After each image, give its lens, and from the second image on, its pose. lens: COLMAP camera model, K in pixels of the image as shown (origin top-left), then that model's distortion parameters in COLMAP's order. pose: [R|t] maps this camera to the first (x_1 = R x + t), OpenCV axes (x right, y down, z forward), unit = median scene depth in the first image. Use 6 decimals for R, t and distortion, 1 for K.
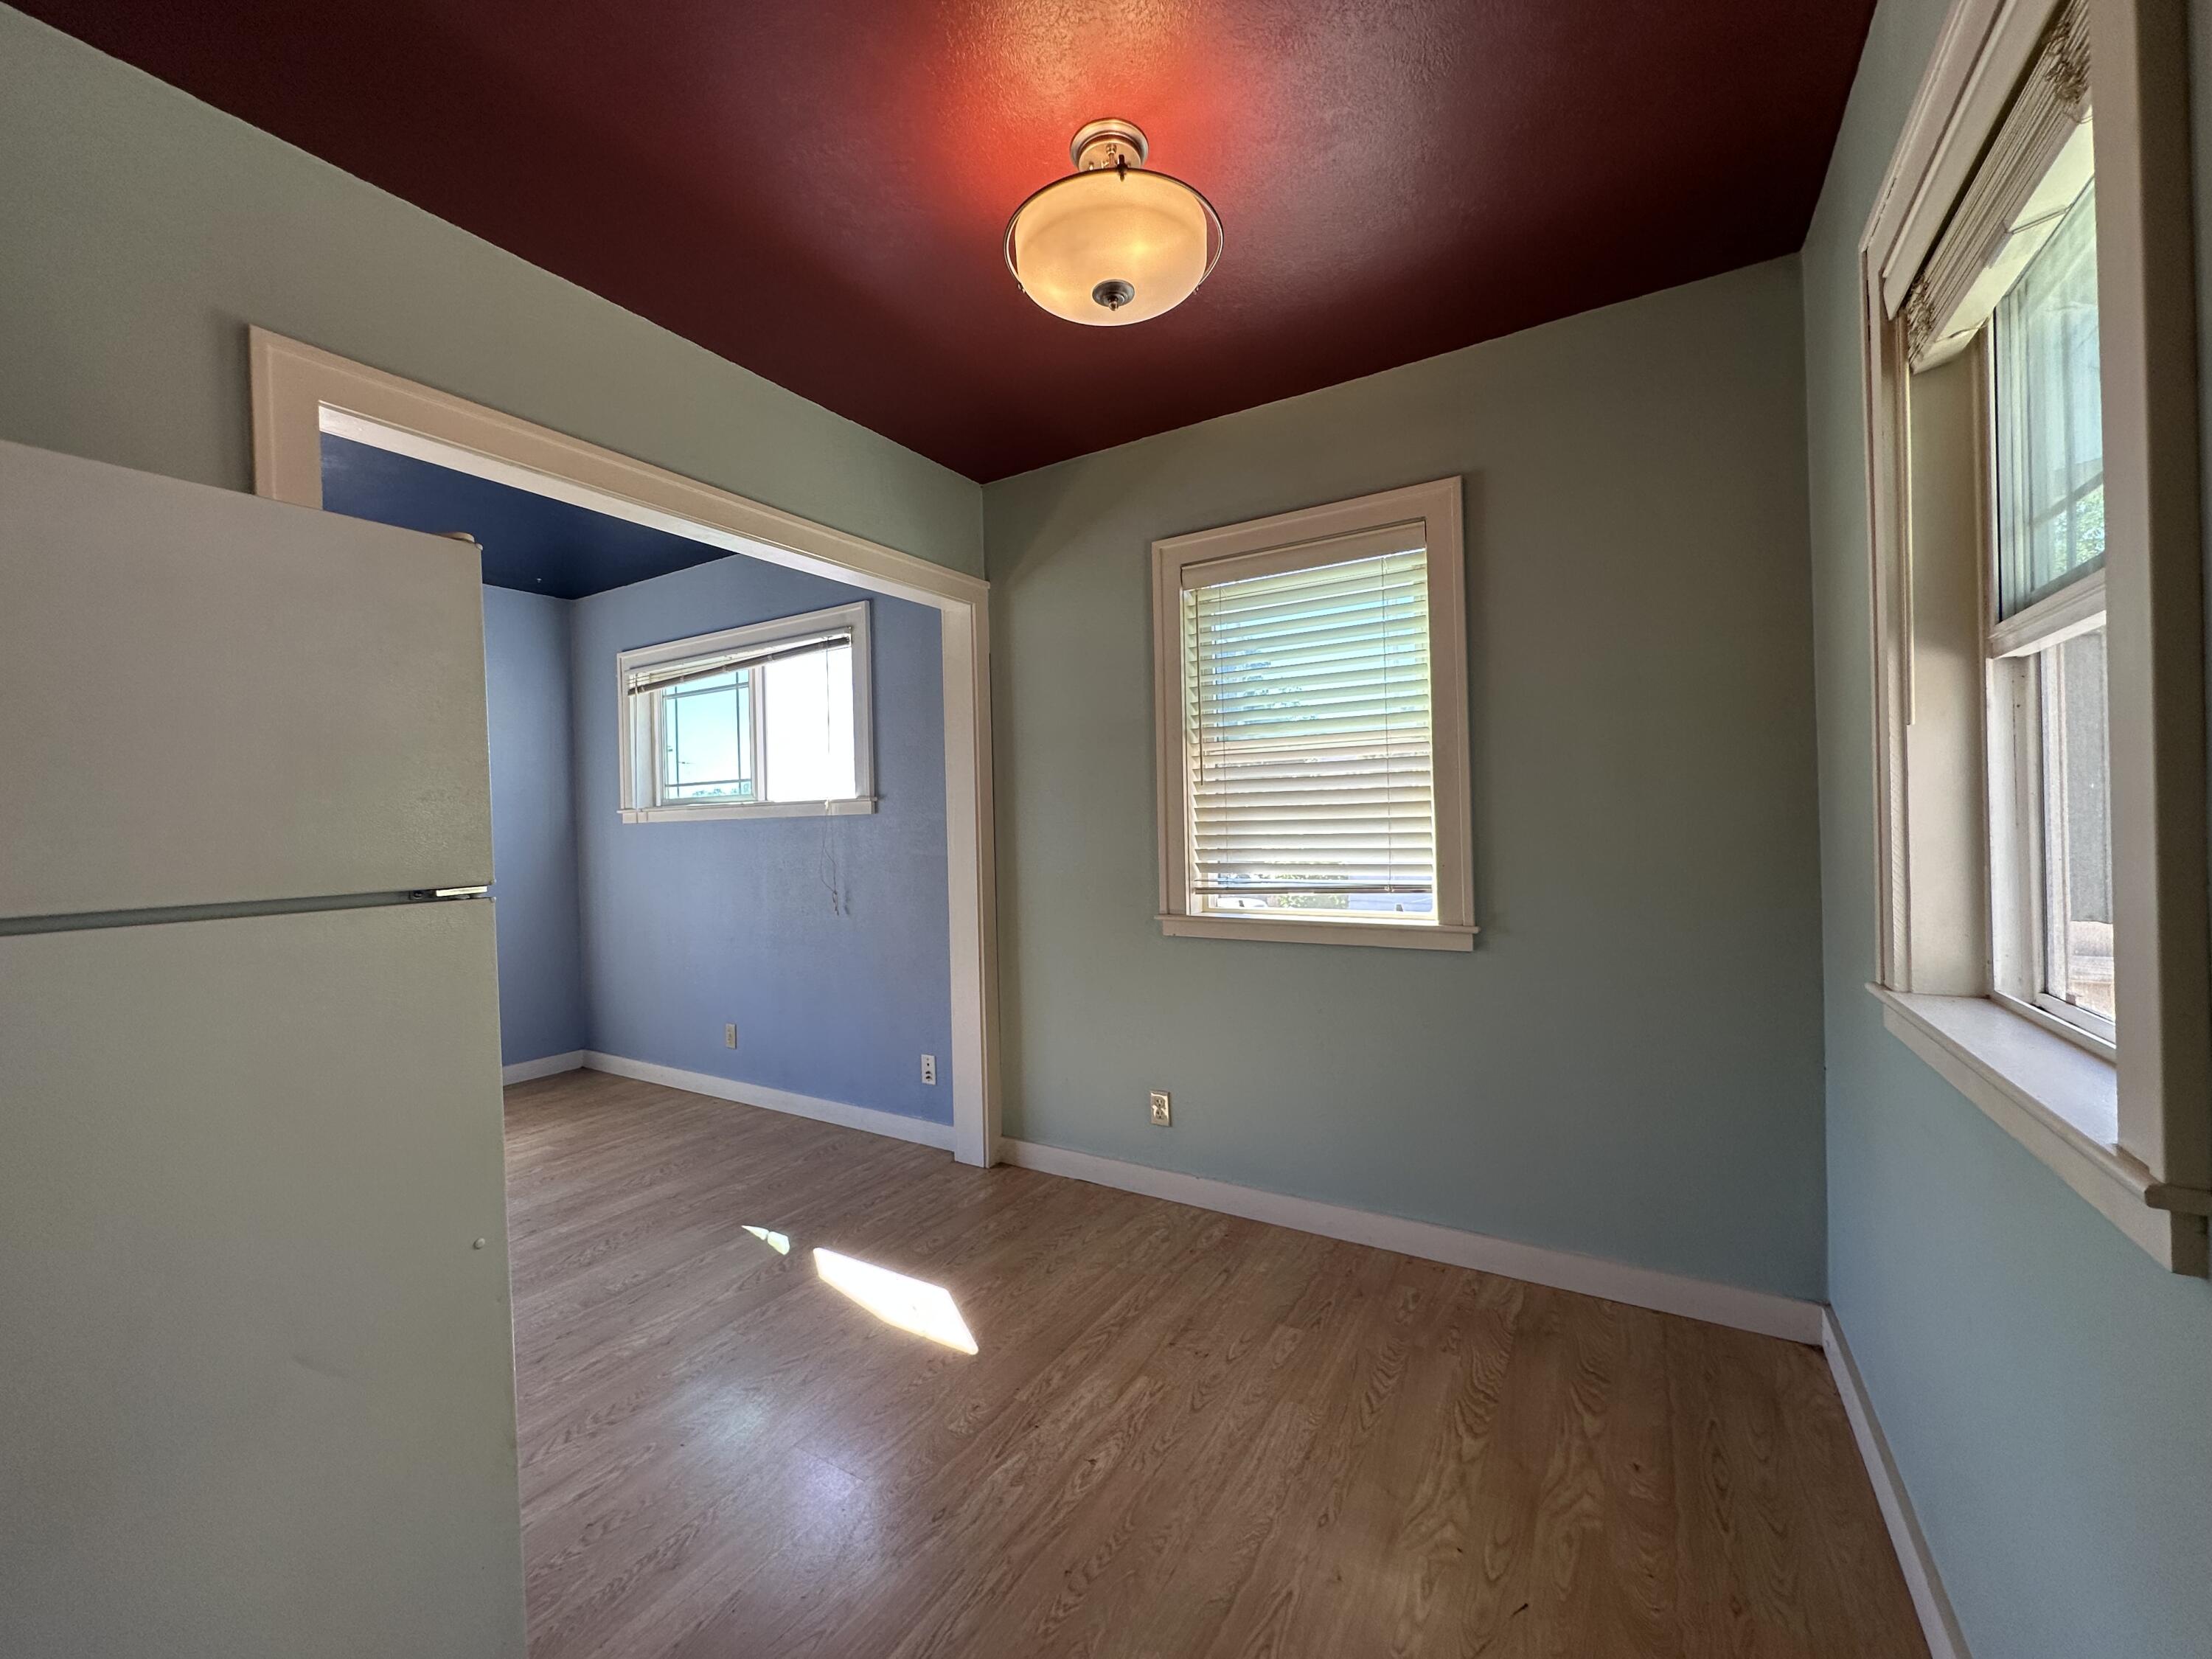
lens RADIAL K [[882.0, 0, 1104.5], [0, 882.0, 827.7], [0, 0, 1]] dist [-0.001886, 0.000484]
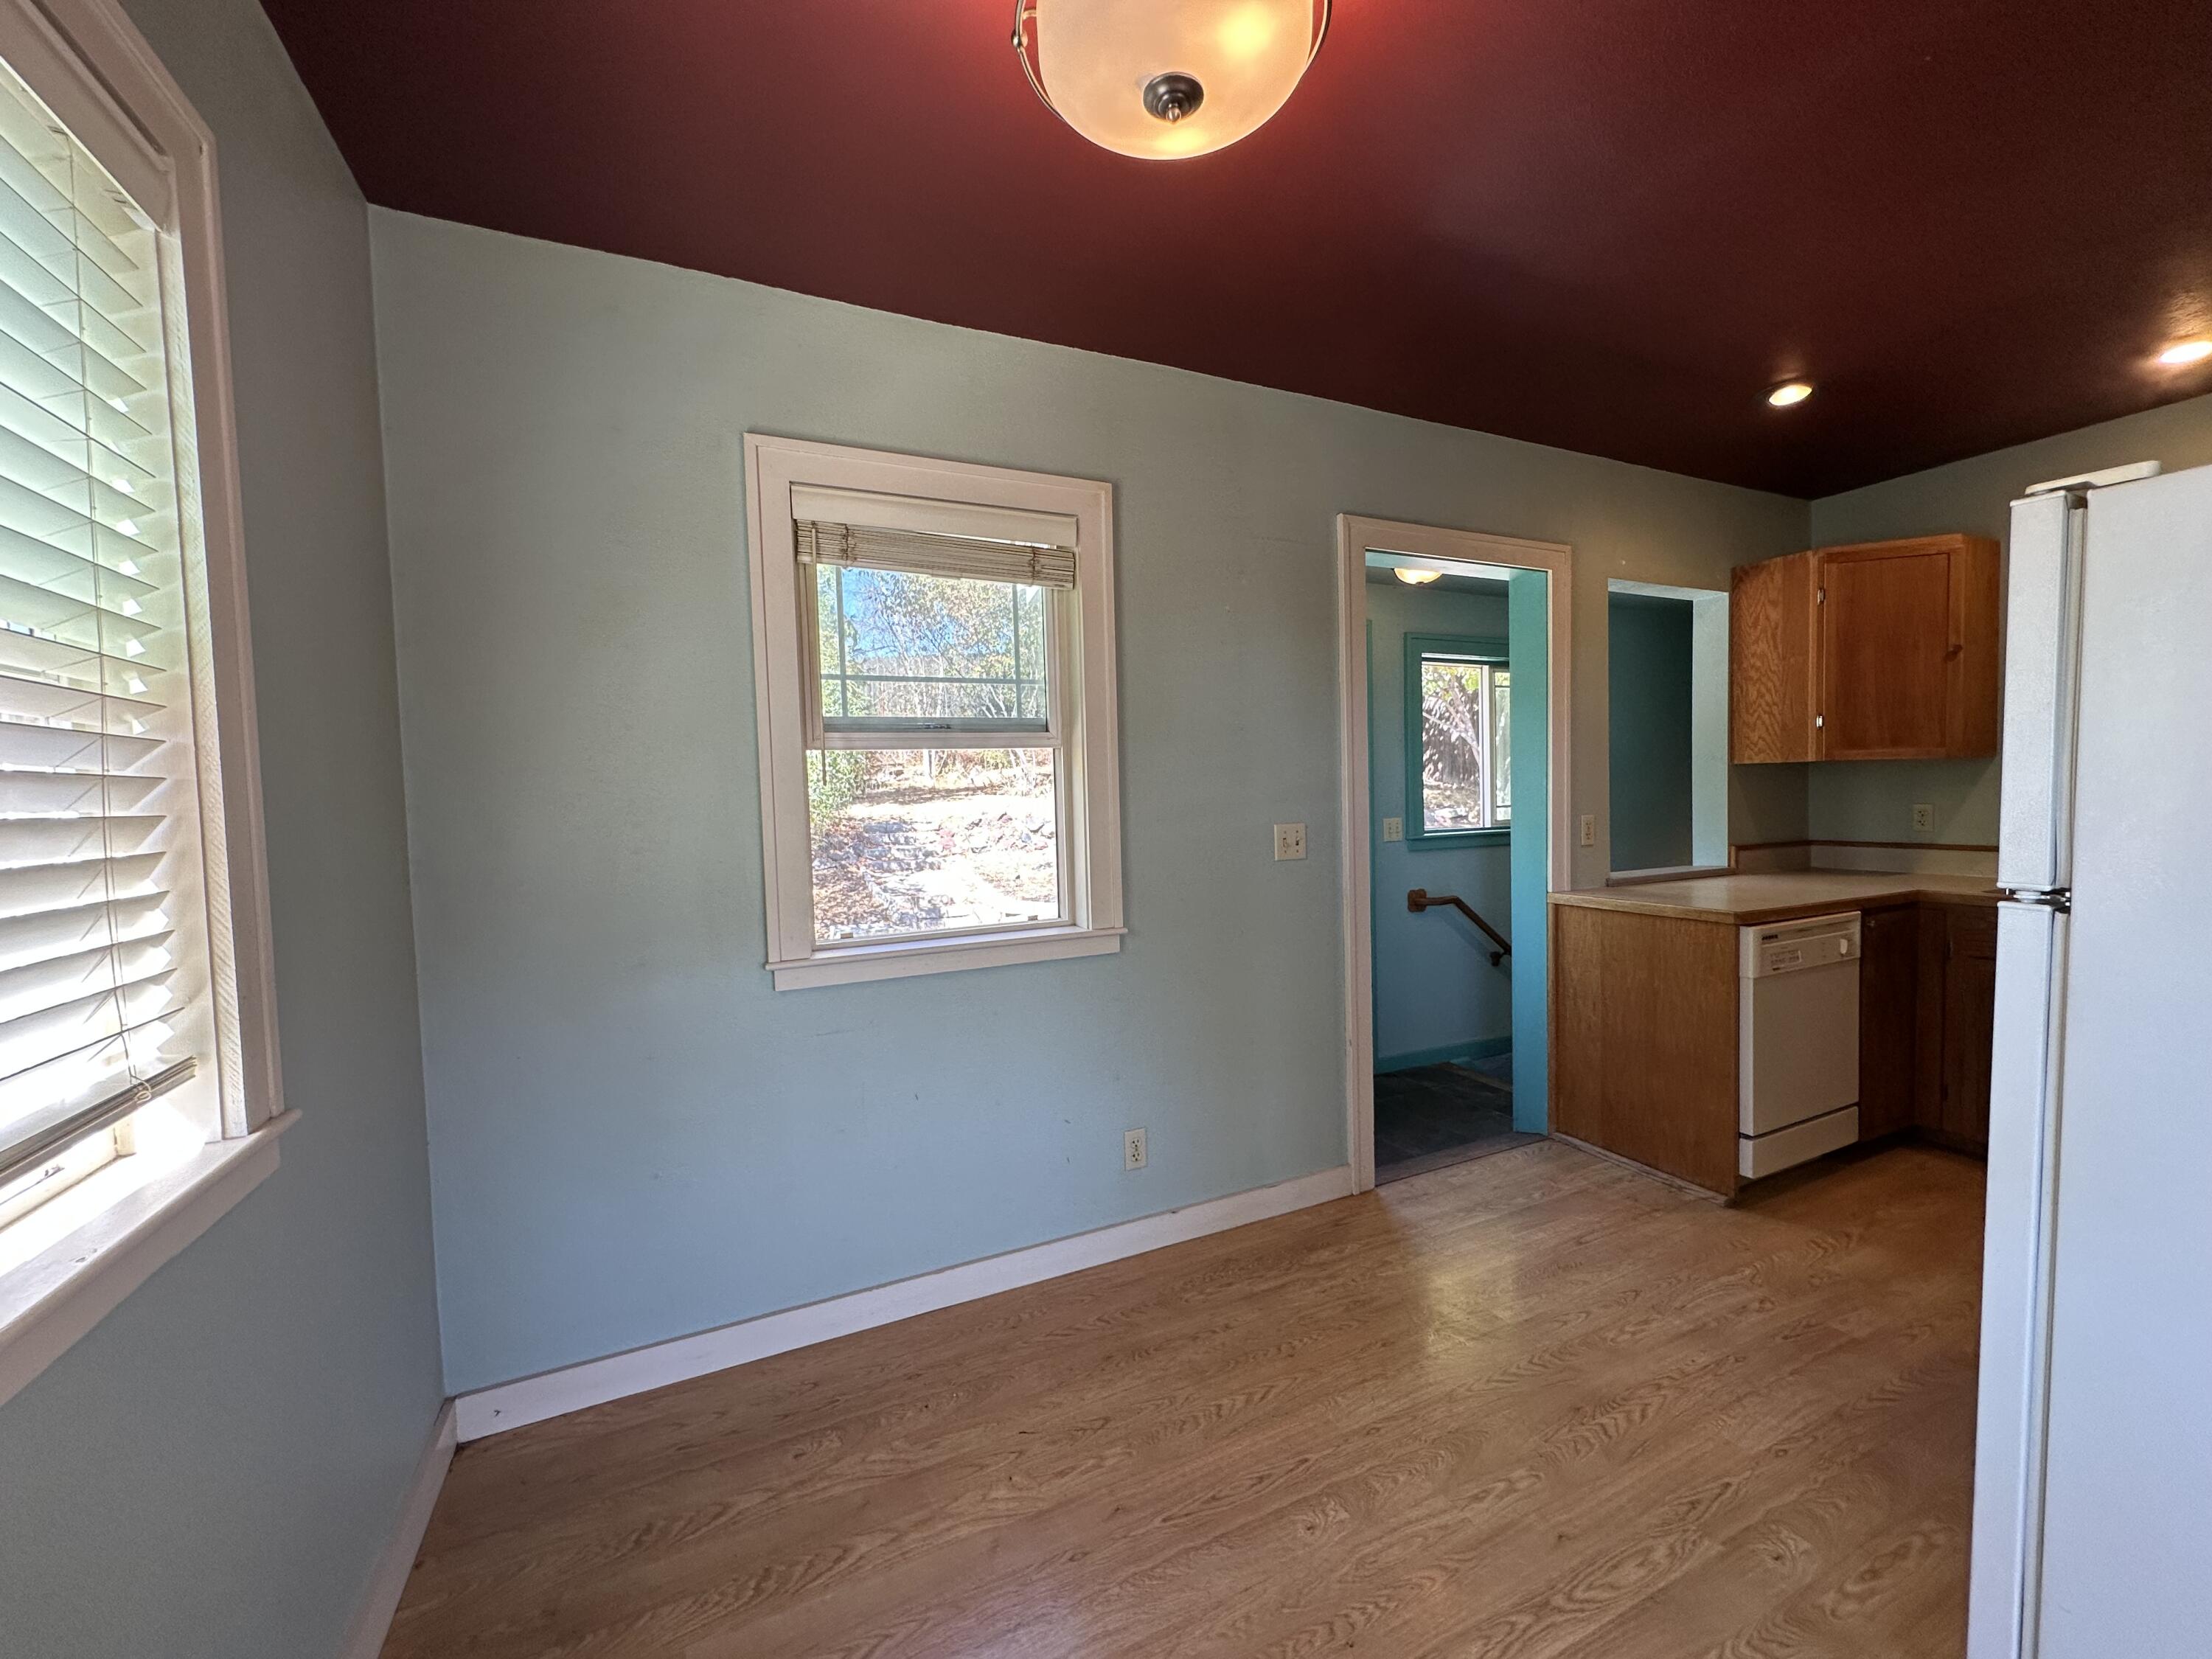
lens RADIAL K [[882.0, 0, 1104.5], [0, 882.0, 827.7], [0, 0, 1]] dist [-0.001886, 0.000484]
pose [[-0.832101, 0.025775, 0.554025, -0.312593], [0.050900, 0.998253, 0.030005, -0.048045], [-0.552284, 0.053167, -0.831959, 1.611738]]
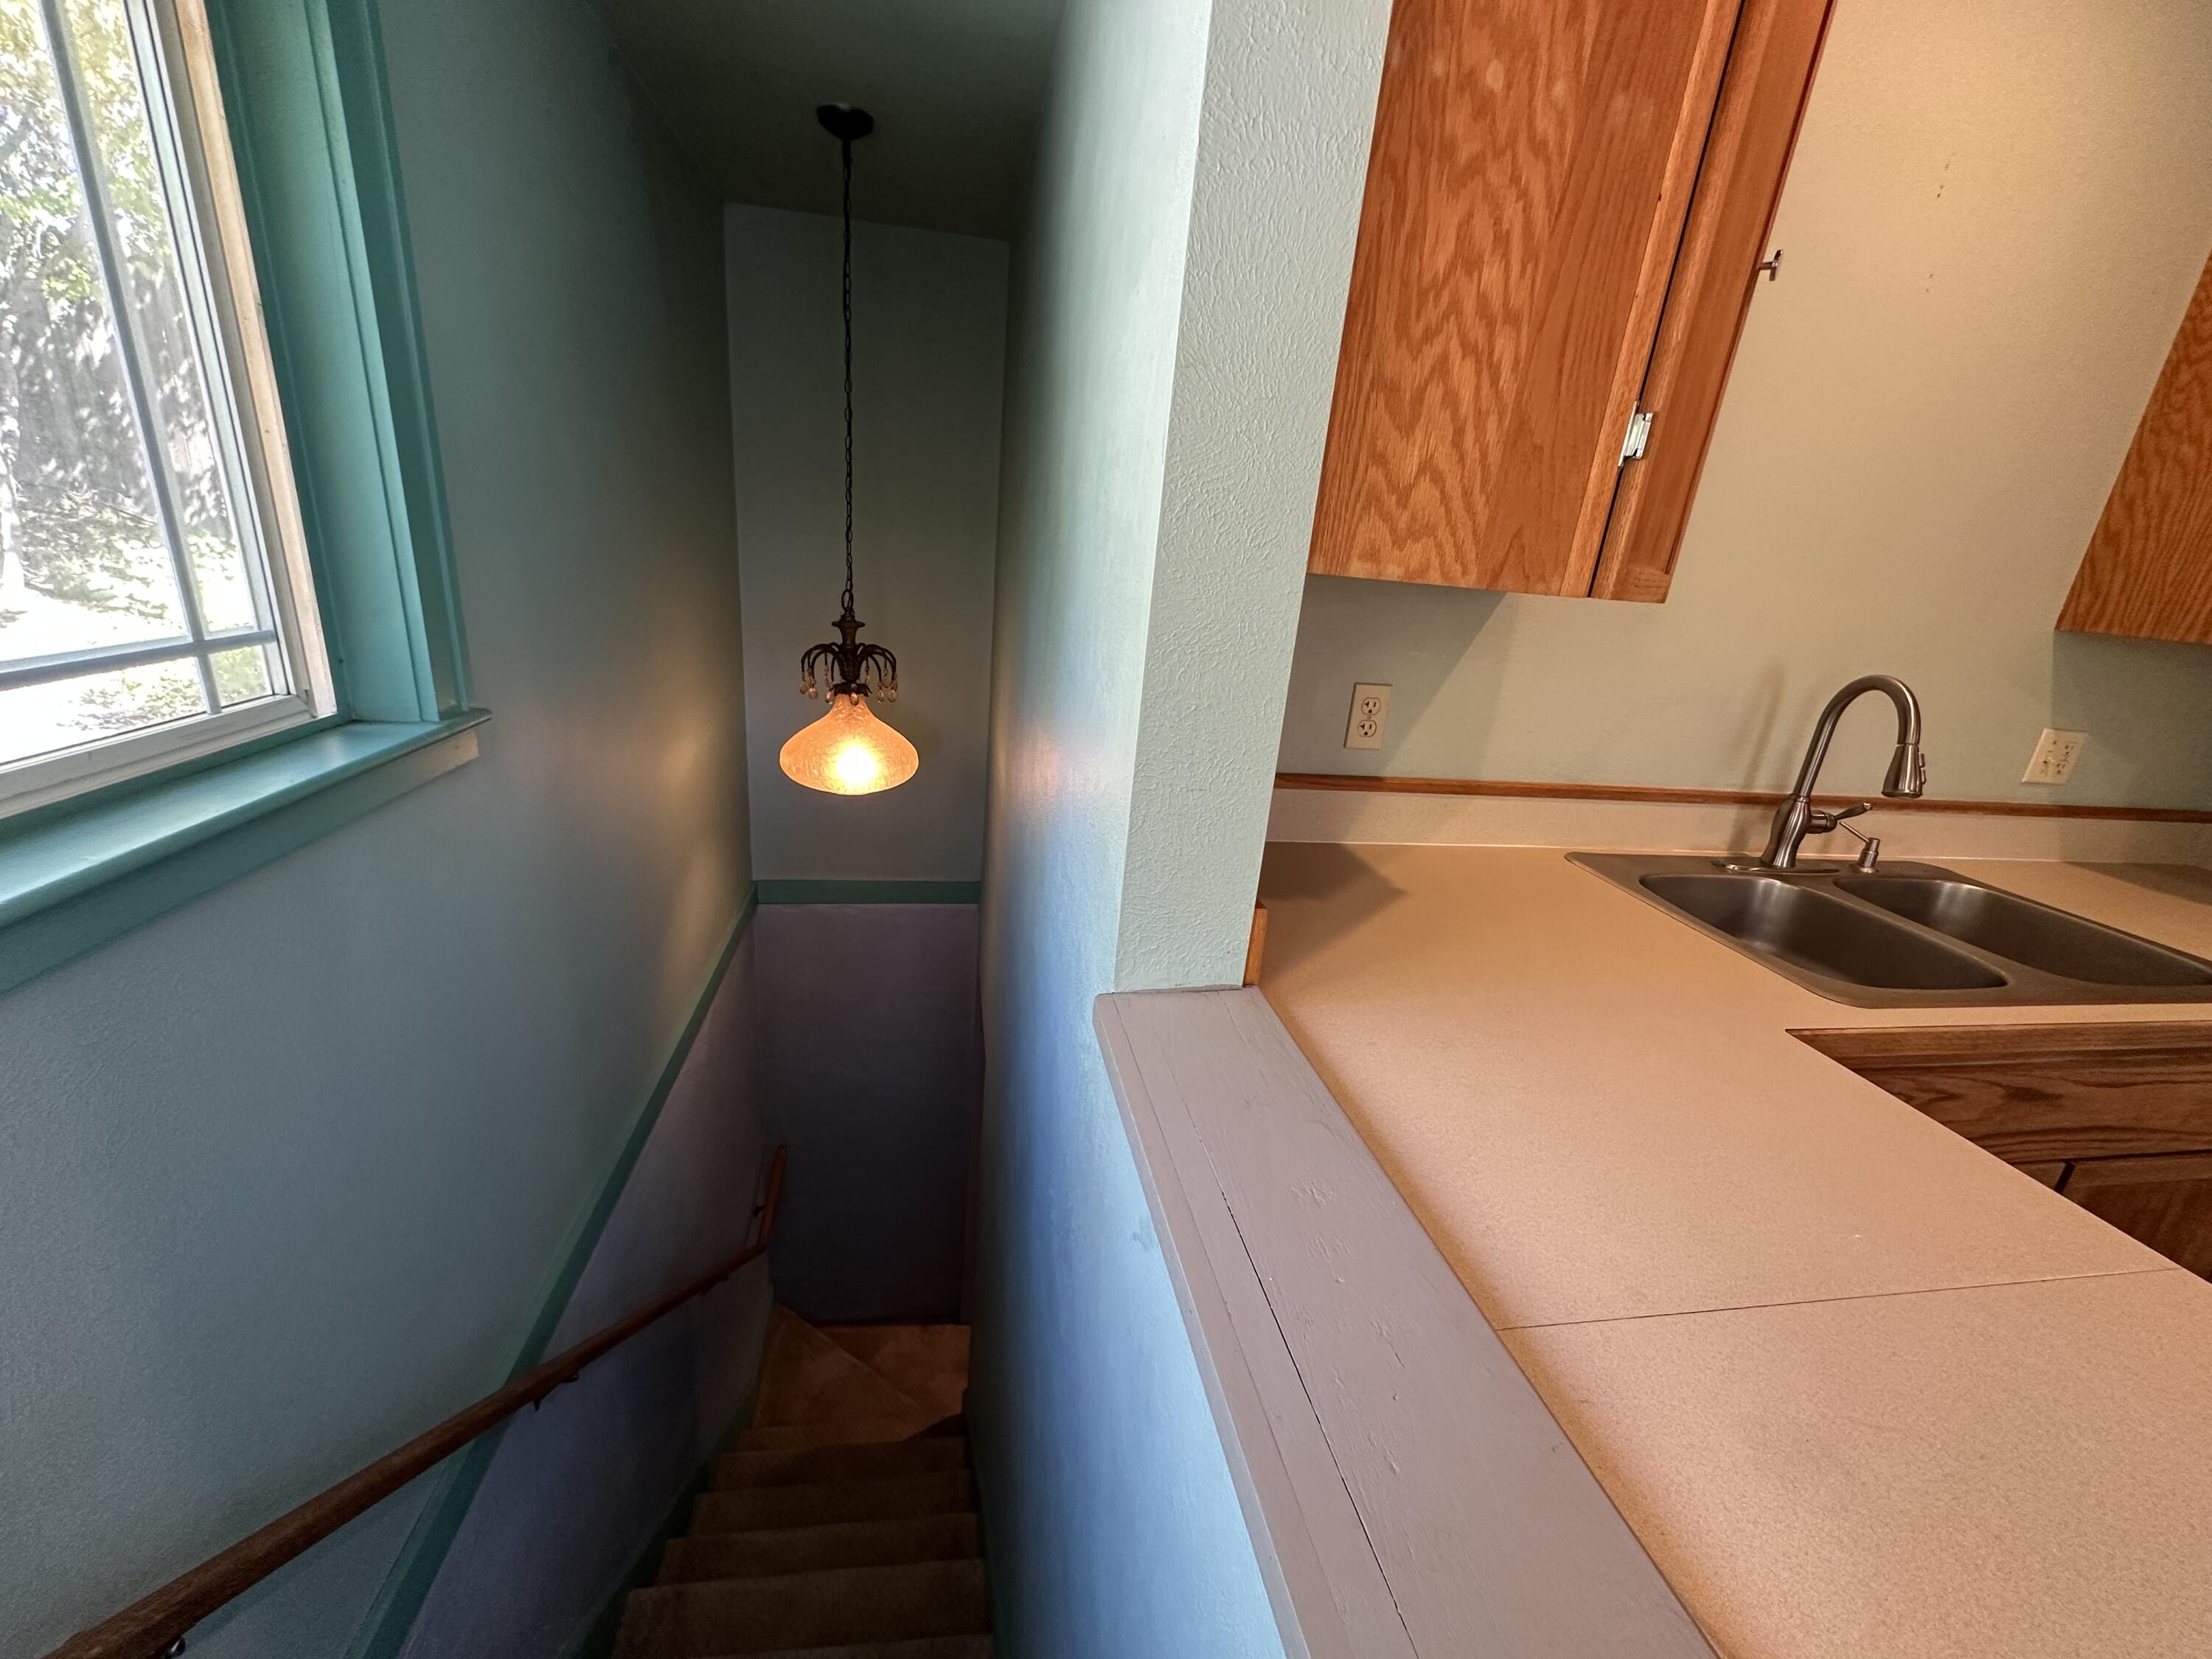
lens RADIAL K [[882.0, 0, 1104.5], [0, 882.0, 827.7], [0, 0, 1]] dist [-0.001886, 0.000484]
pose [[-0.752010, 0.168887, -0.637148, 0.018419], [-0.068776, 0.941238, 0.330666, -0.081696], [0.655554, 0.292485, -0.696206, -0.739092]]
